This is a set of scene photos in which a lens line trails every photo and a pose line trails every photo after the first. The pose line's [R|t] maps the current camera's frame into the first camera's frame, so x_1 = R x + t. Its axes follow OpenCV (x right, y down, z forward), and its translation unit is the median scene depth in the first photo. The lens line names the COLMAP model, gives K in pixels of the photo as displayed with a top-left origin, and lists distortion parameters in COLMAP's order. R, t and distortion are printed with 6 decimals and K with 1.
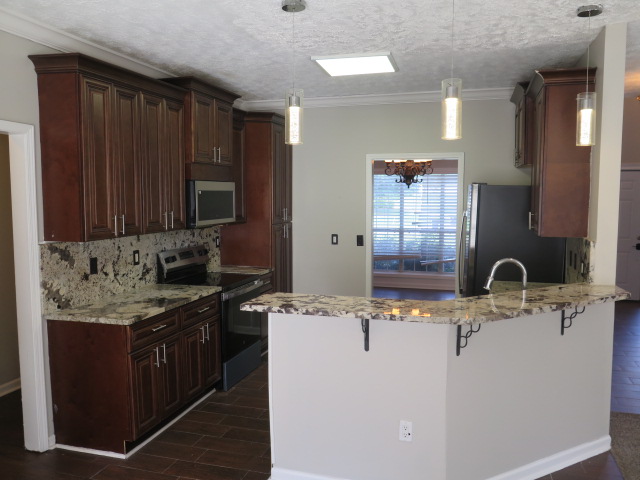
lens RADIAL K [[537.7, 0, 322.4], [0, 537.7, 240.7], [0, 0, 1]] dist [-0.028356, 0.013941]
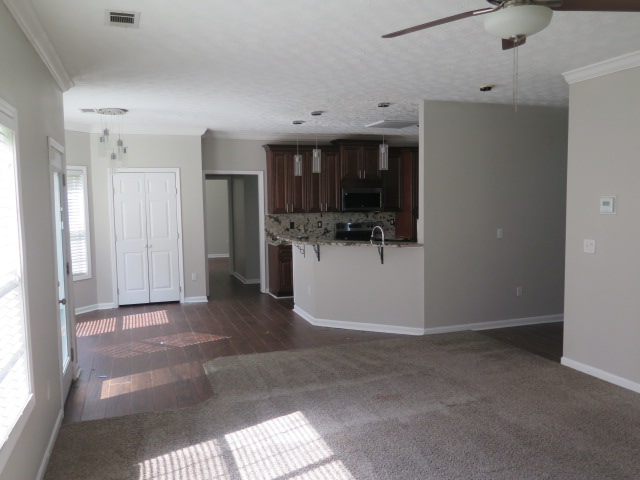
lens RADIAL K [[537.7, 0, 322.0], [0, 537.7, 238.2], [0, 0, 1]] dist [-0.028356, 0.013941]
pose [[0.581847, 0.054682, -0.811458, 1.518292], [-0.055997, 0.998063, 0.027105, 0.029225], [0.811368, 0.029669, 0.583782, -0.280975]]
